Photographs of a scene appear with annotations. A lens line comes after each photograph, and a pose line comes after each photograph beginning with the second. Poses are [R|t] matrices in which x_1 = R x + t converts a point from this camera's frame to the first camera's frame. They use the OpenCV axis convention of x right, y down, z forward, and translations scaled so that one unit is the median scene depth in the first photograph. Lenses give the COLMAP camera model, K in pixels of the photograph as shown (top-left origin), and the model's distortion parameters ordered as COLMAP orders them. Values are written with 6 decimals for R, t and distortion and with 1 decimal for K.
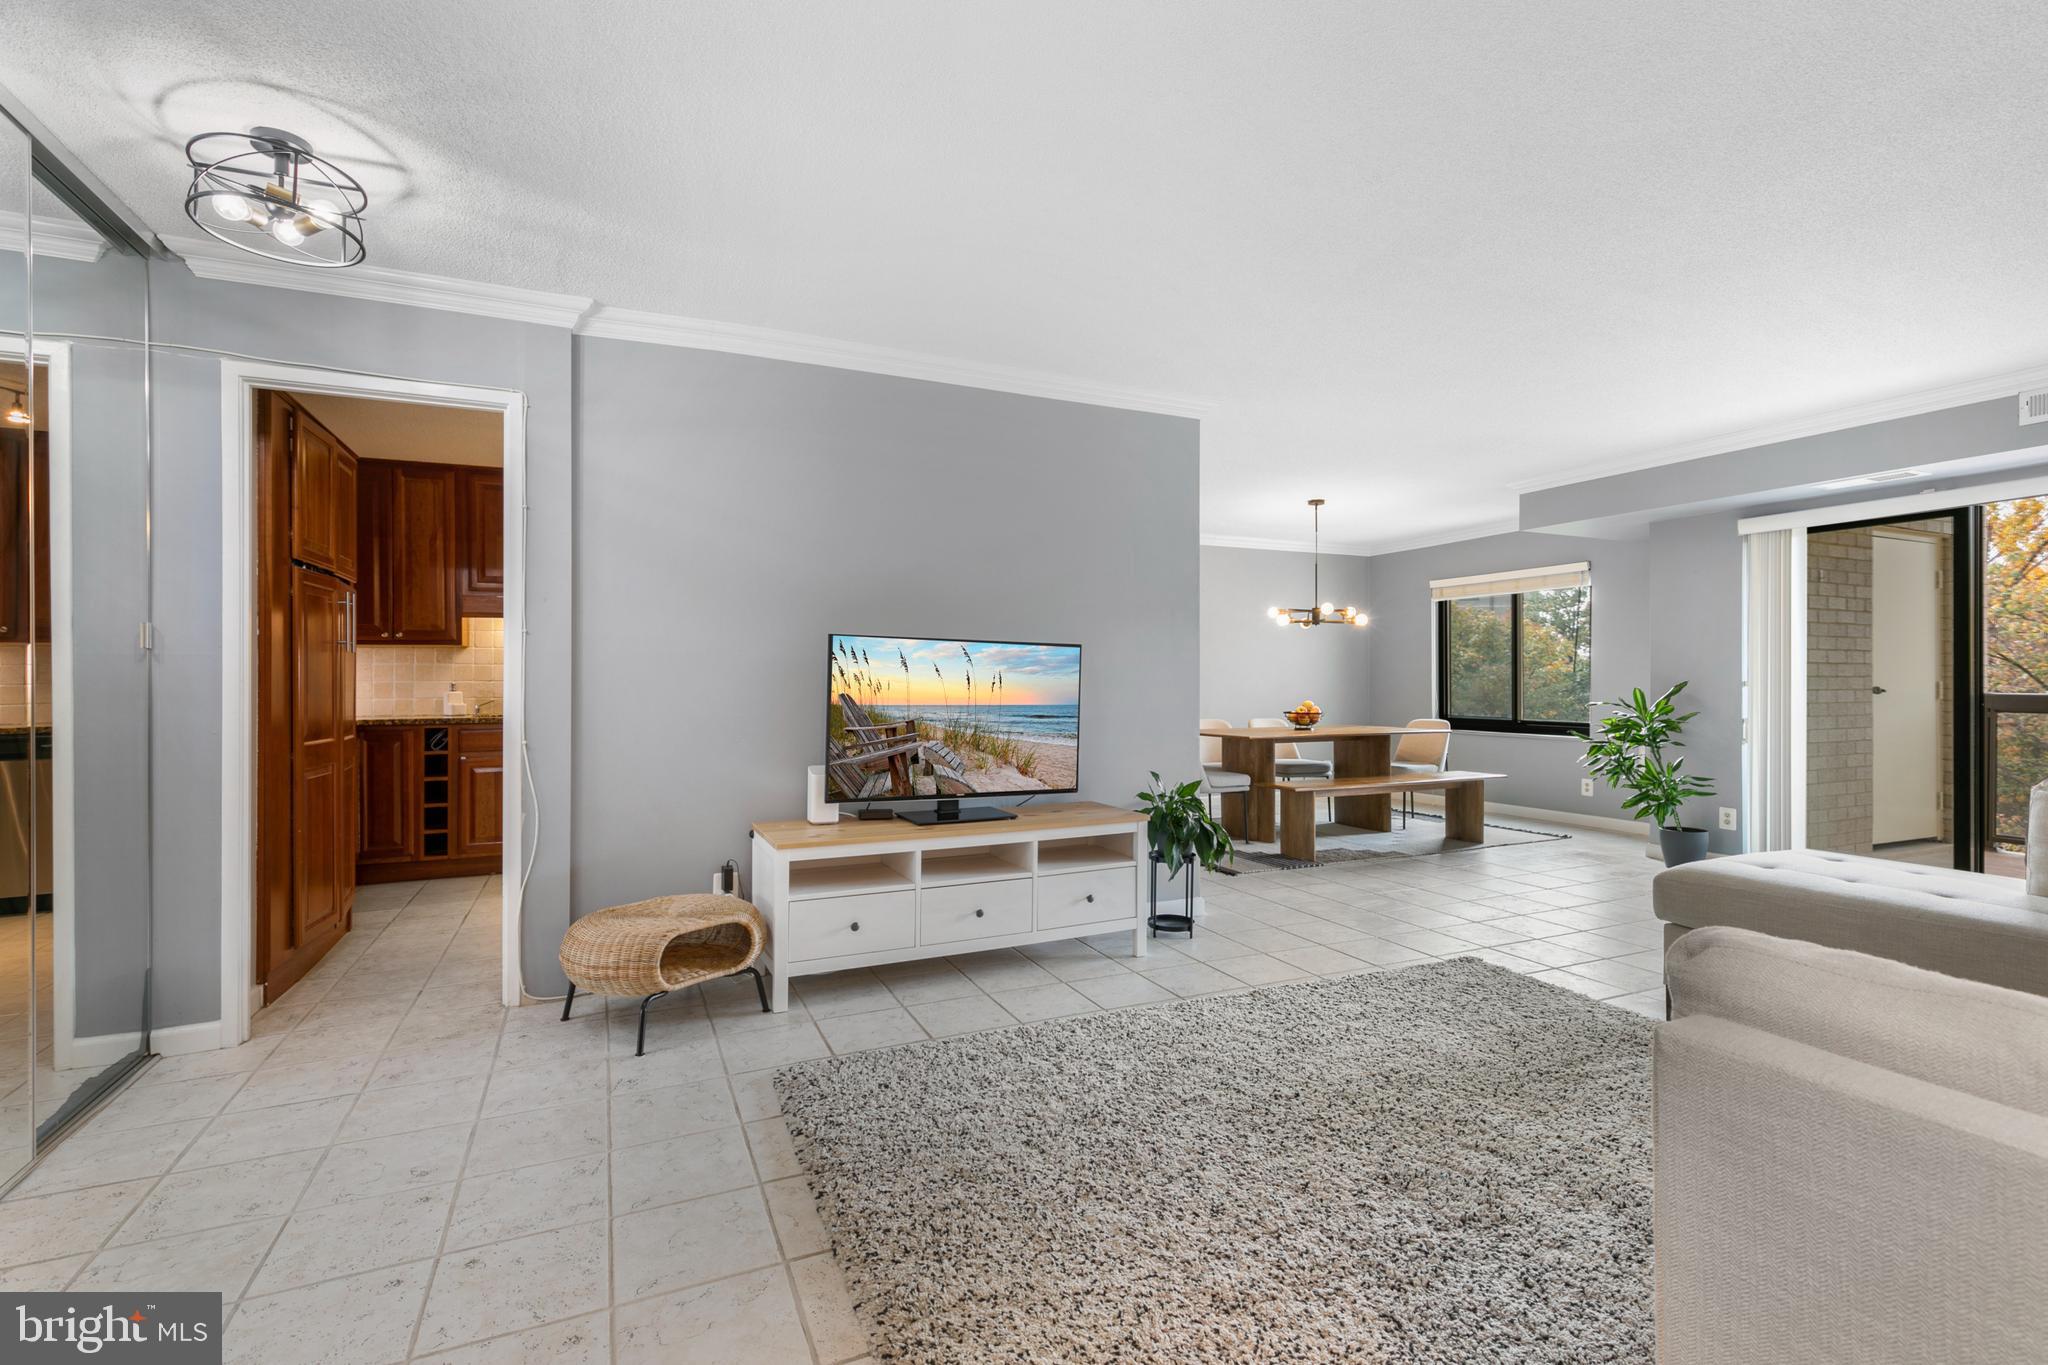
lens RADIAL K [[929.0, 0, 1007.0], [0, 929.0, 677.9], [0, 0, 1]] dist [0.007882, -0.001118]
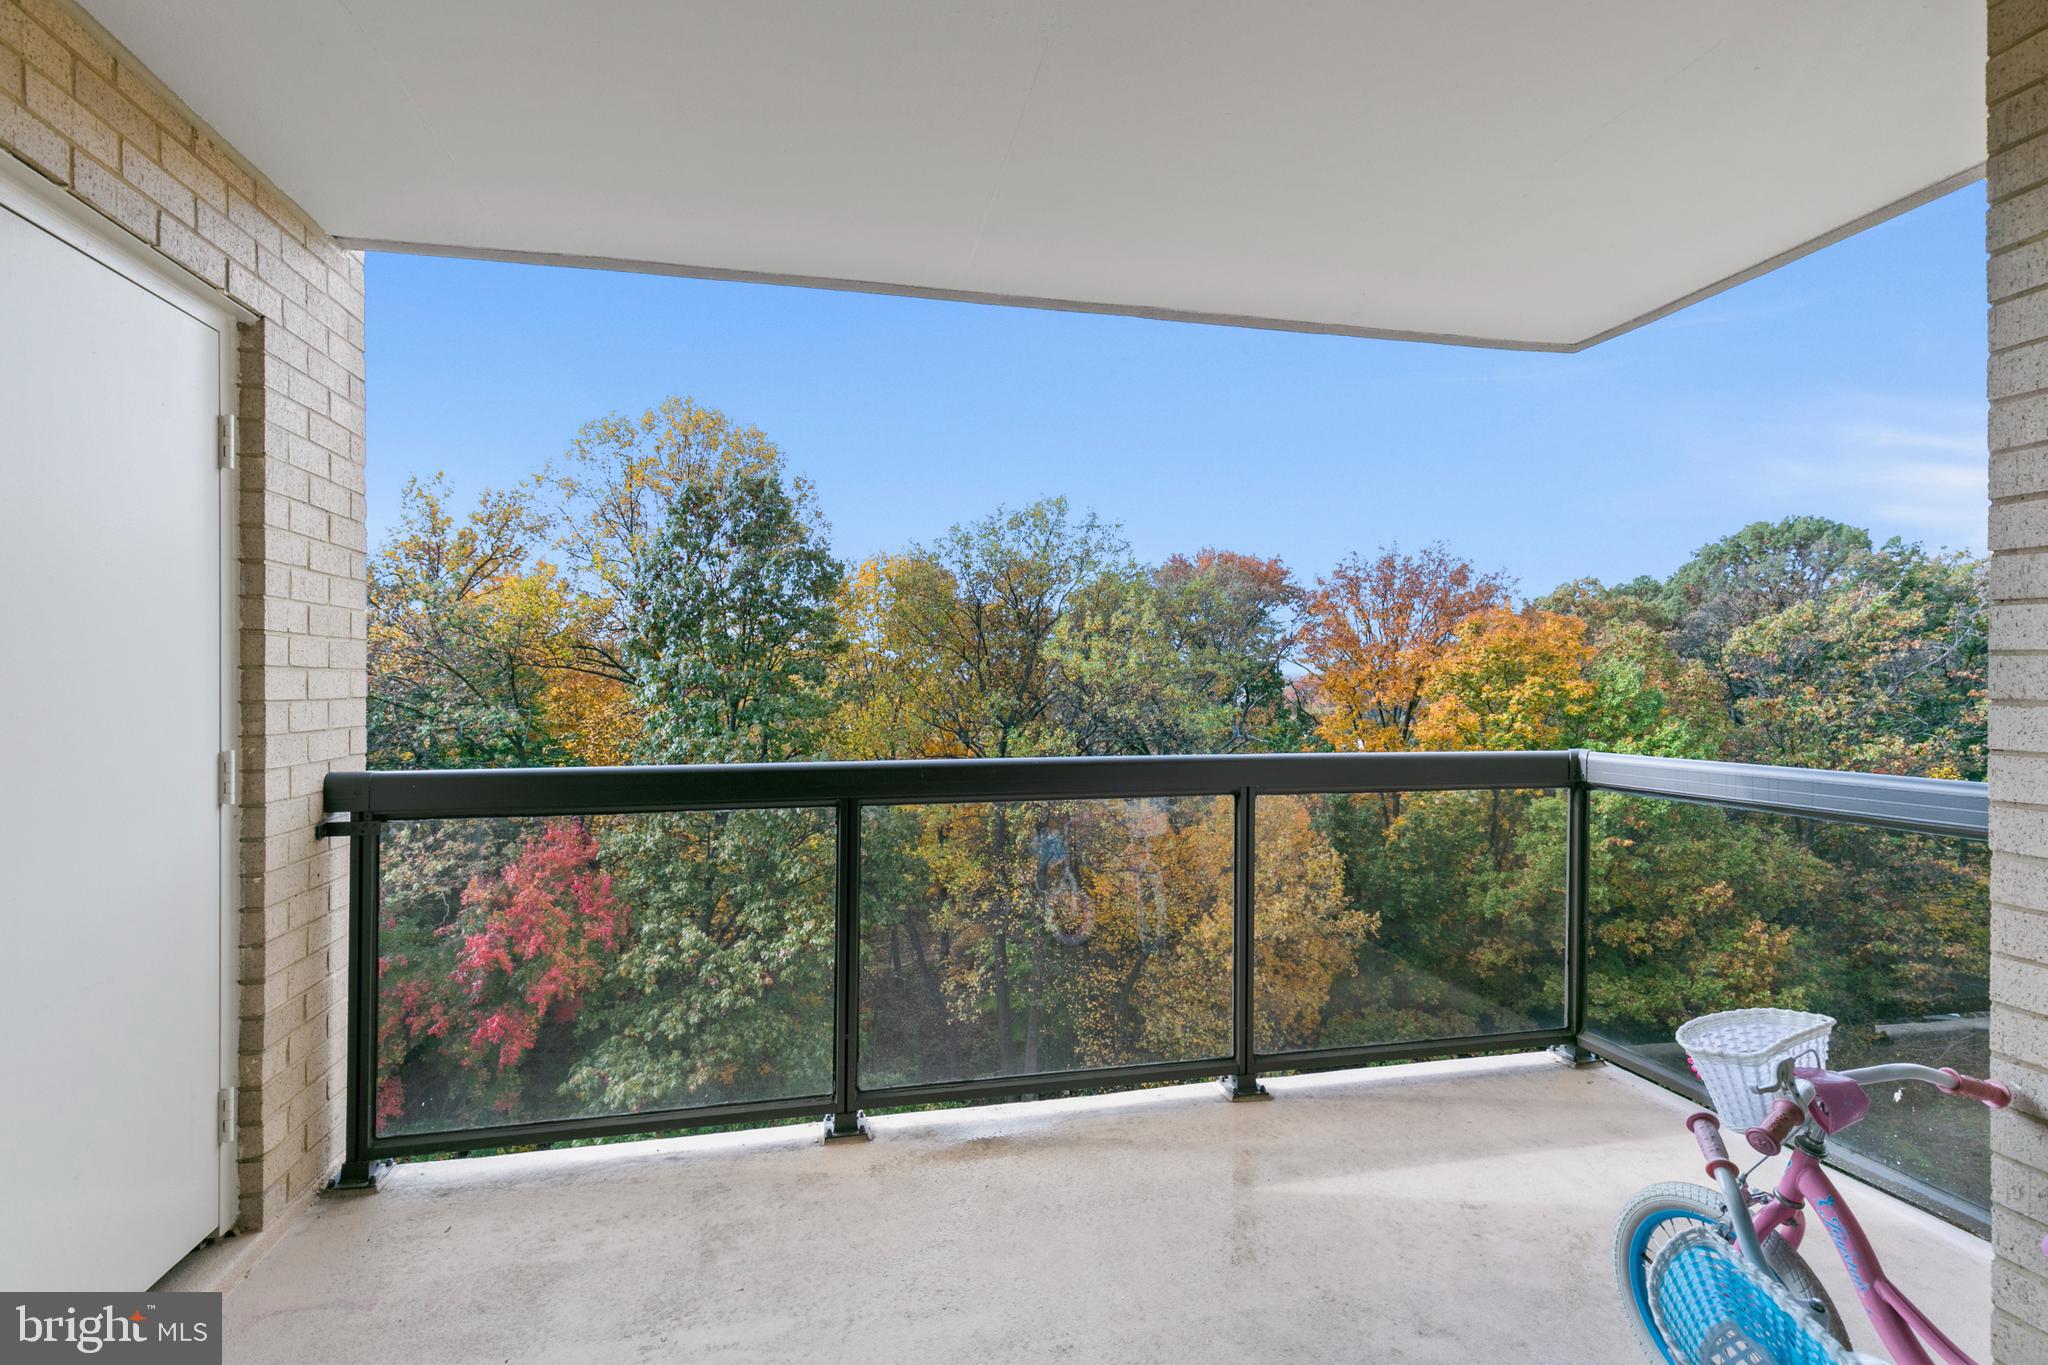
lens RADIAL K [[929.0, 0, 1037.1], [0, 929.0, 689.7], [0, 0, 1]] dist [0.007882, -0.001118]
pose [[0.192133, -0.006773, 0.981346, 1.311377], [-0.001368, 0.999973, 0.007169, -0.037171], [-0.981368, -0.002720, 0.192118, 1.181984]]
